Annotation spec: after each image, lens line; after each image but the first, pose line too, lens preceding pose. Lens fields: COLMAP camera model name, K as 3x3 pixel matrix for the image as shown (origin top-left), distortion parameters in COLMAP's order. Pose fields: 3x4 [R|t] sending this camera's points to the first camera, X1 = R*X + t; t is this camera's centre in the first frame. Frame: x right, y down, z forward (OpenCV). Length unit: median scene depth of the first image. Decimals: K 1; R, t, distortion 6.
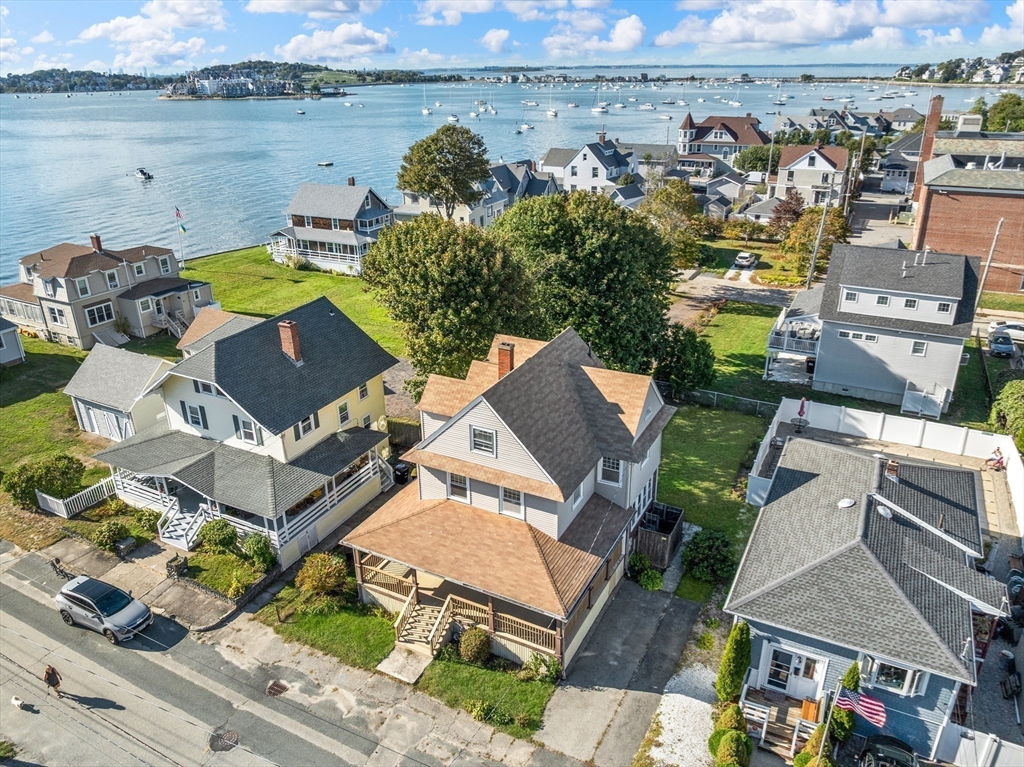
lens RADIAL K [[746.4, 0, 512.0], [0, 746.4, 383.5], [0, 0, 1]] dist [-0.011451, -0.065918]
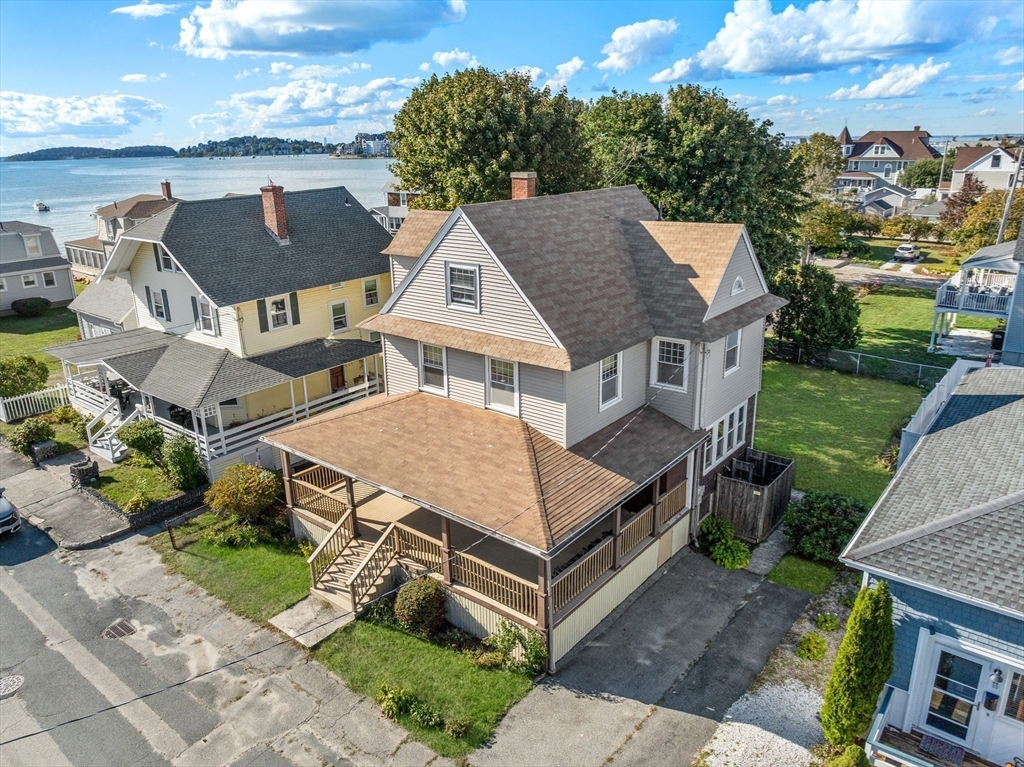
lens RADIAL K [[742.5, 0, 512.0], [0, 742.5, 383.5], [0, 0, 1]] dist [-0.041704, 0.009935]
pose [[0.979812, 0.057528, -0.191463, 0.124334], [-0.074989, 0.993535, -0.085239, 0.200859], [0.185322, 0.097876, 0.977792, 0.364422]]
